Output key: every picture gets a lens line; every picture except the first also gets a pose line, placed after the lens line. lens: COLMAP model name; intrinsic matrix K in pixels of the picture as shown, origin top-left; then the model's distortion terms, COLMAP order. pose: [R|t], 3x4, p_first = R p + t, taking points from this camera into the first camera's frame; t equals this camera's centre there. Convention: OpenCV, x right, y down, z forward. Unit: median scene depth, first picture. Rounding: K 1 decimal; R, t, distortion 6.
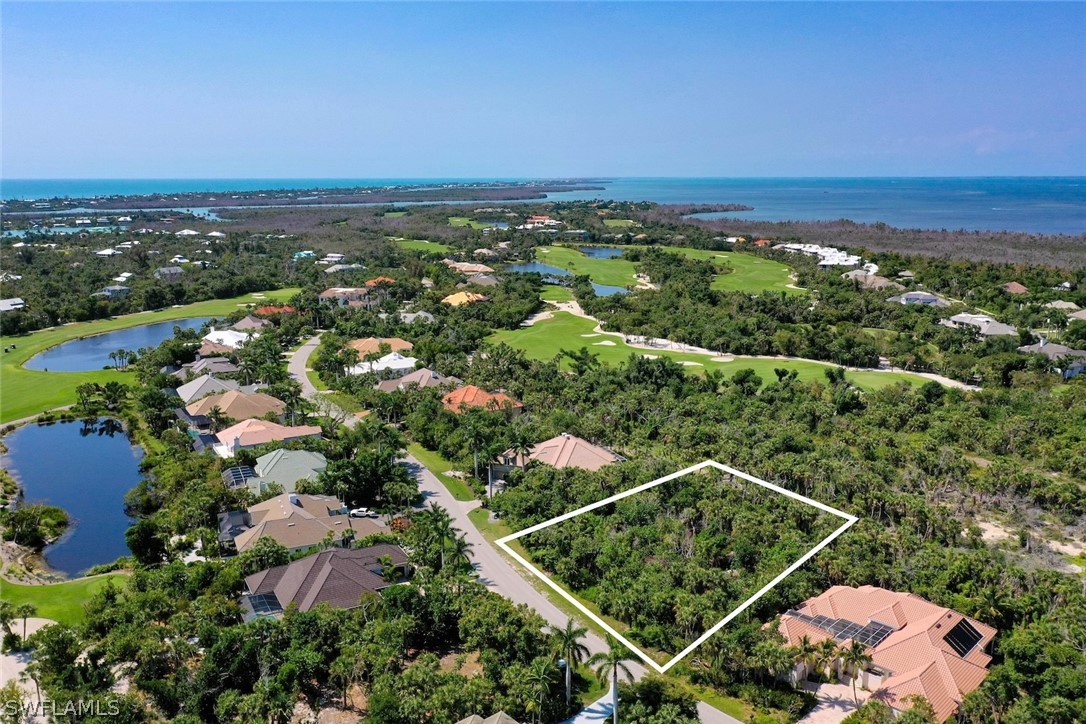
lens RADIAL K [[900.3, 0, 543.0], [0, 900.3, 362.0], [0, 0, 1]] dist [0.004837, -0.005272]
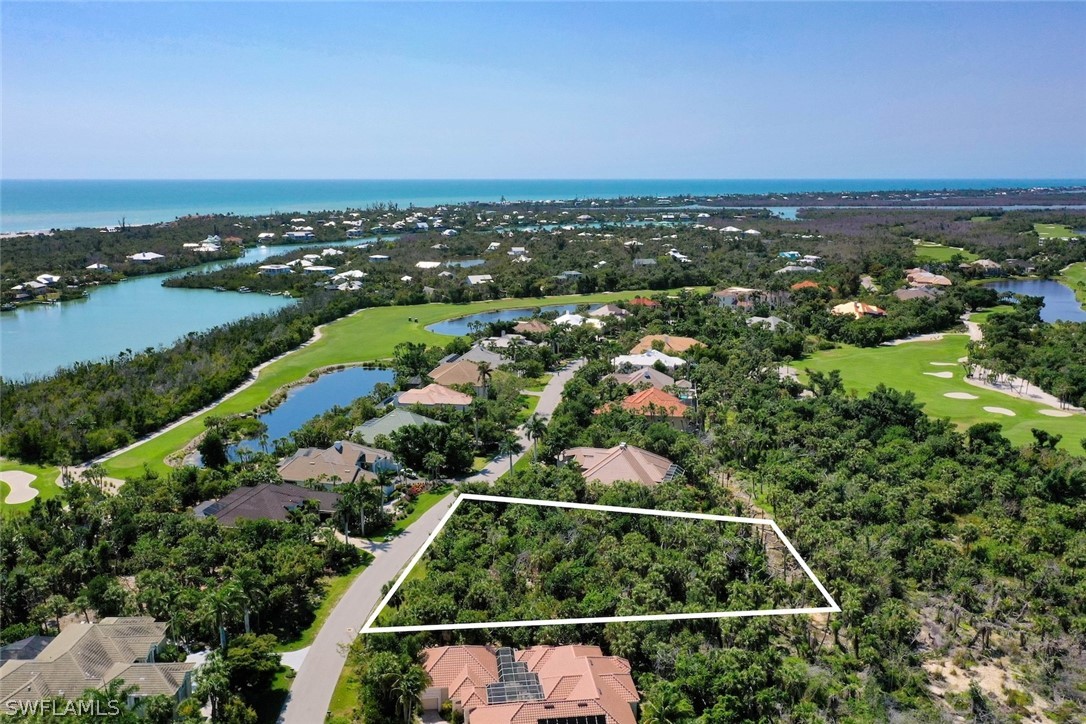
lens RADIAL K [[900.3, 0, 543.0], [0, 900.3, 362.0], [0, 0, 1]] dist [0.004837, -0.005272]
pose [[0.771497, 0.129817, -0.622848, 0.355578], [-0.129892, 0.990481, 0.045549, -0.025701], [0.622832, 0.045762, 0.781016, 0.122521]]
